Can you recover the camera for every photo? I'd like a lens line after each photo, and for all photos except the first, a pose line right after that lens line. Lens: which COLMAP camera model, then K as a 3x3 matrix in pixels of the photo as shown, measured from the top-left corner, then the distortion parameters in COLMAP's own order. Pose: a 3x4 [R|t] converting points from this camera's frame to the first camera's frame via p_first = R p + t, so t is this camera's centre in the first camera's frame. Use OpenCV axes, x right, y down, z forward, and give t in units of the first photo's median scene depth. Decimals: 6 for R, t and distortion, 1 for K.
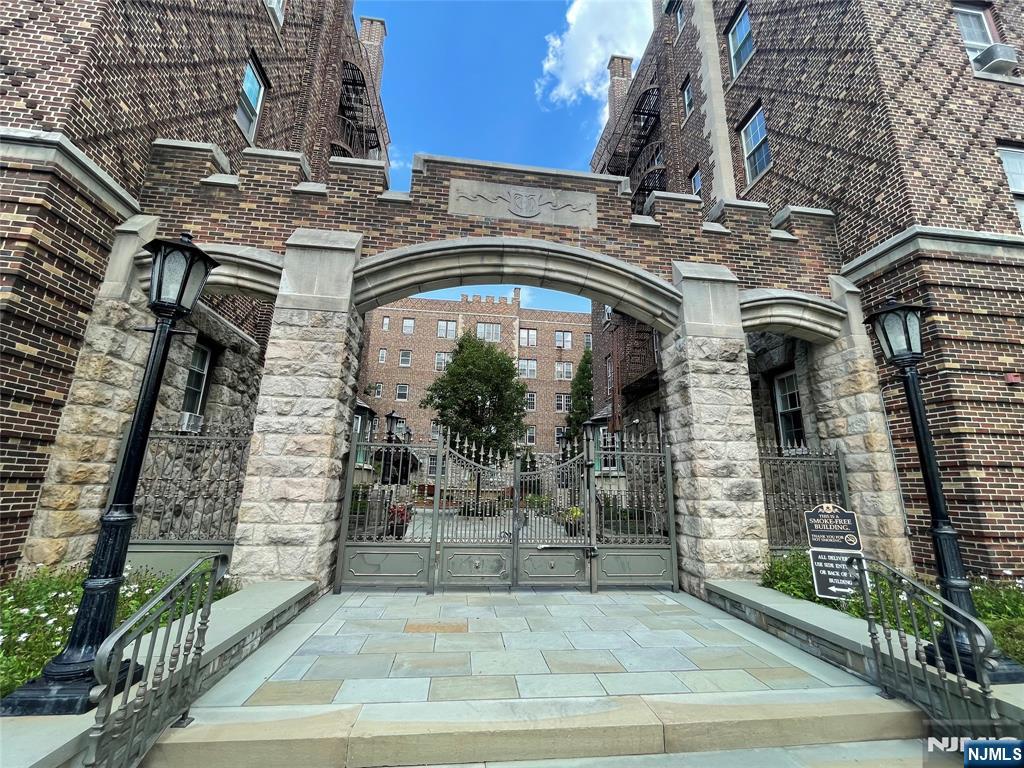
lens RADIAL K [[415.8, 0, 515.6], [0, 415.8, 382.7], [0, 0, 1]] dist [-0.004308, 0.001022]
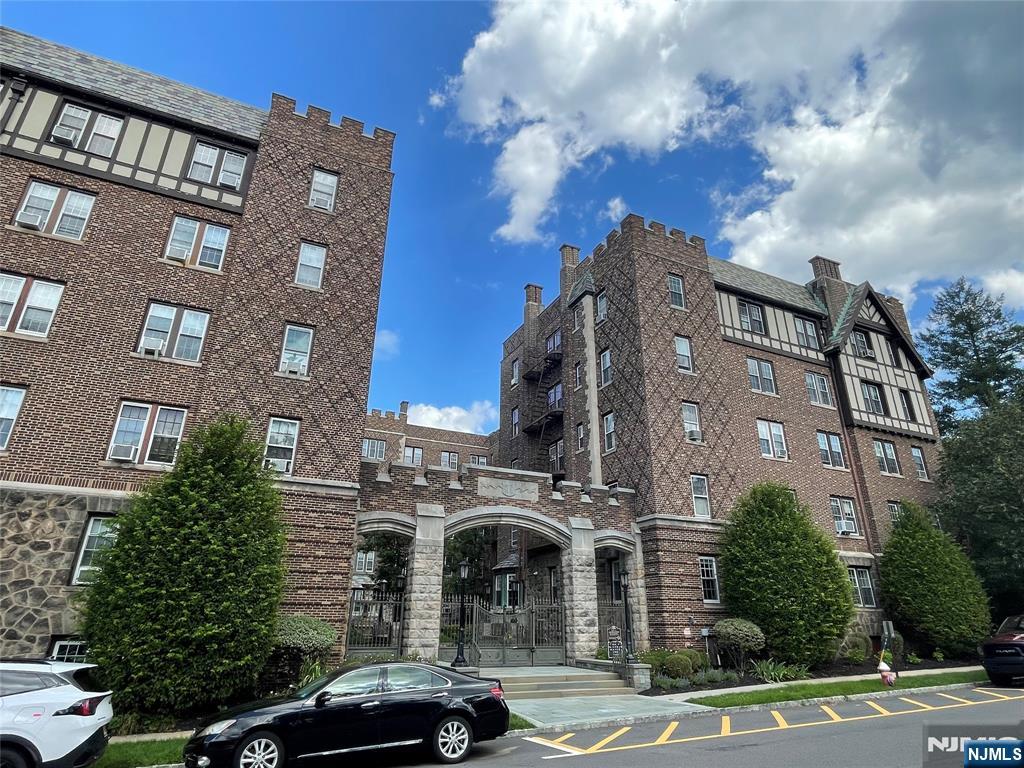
lens RADIAL K [[574.9, 0, 515.7], [0, 574.9, 380.1], [0, 0, 1]] dist [-0.002903, -0.000191]
pose [[0.950548, 0.107631, 0.291330, -0.978575], [-0.061971, 0.984898, -0.161667, -0.549824], [-0.304331, 0.135619, 0.942863, -2.170028]]
